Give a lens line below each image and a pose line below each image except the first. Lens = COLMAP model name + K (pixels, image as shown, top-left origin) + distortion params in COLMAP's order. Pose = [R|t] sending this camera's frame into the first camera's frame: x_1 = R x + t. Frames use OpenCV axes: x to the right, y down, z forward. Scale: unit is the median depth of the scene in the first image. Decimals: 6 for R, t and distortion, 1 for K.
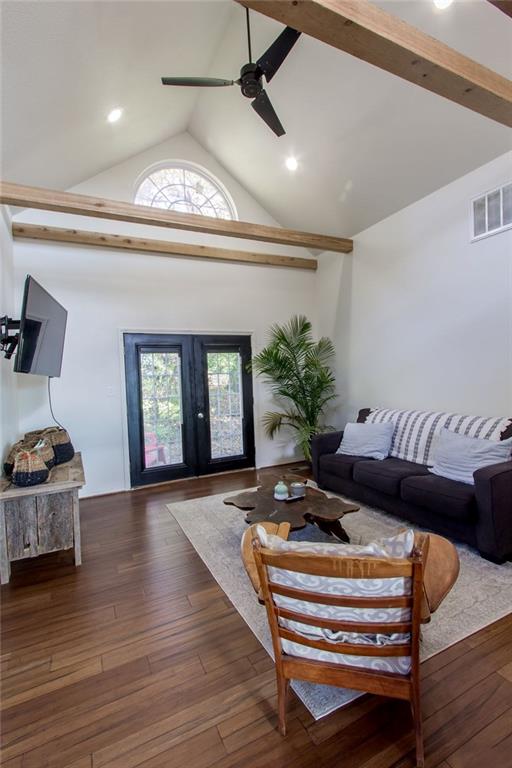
lens RADIAL K [[347.5, 0, 249.6], [0, 347.5, 382.4], [0, 0, 1]] dist [0.004293, -0.001316]
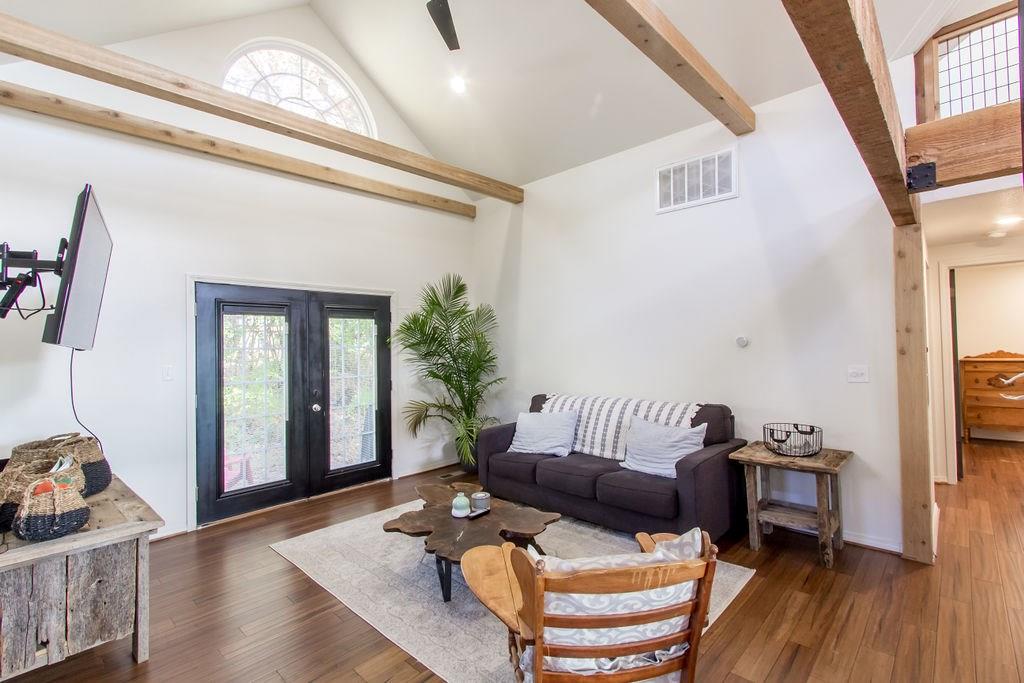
lens RADIAL K [[463.4, 0, 514.5], [0, 463.4, 337.0], [0, 0, 1]] dist [0.004293, -0.001316]
pose [[0.935003, 0.030075, 0.353363, -0.135958], [-0.013946, 0.998745, -0.048103, -0.008334], [-0.354366, 0.040048, 0.934249, -0.007949]]
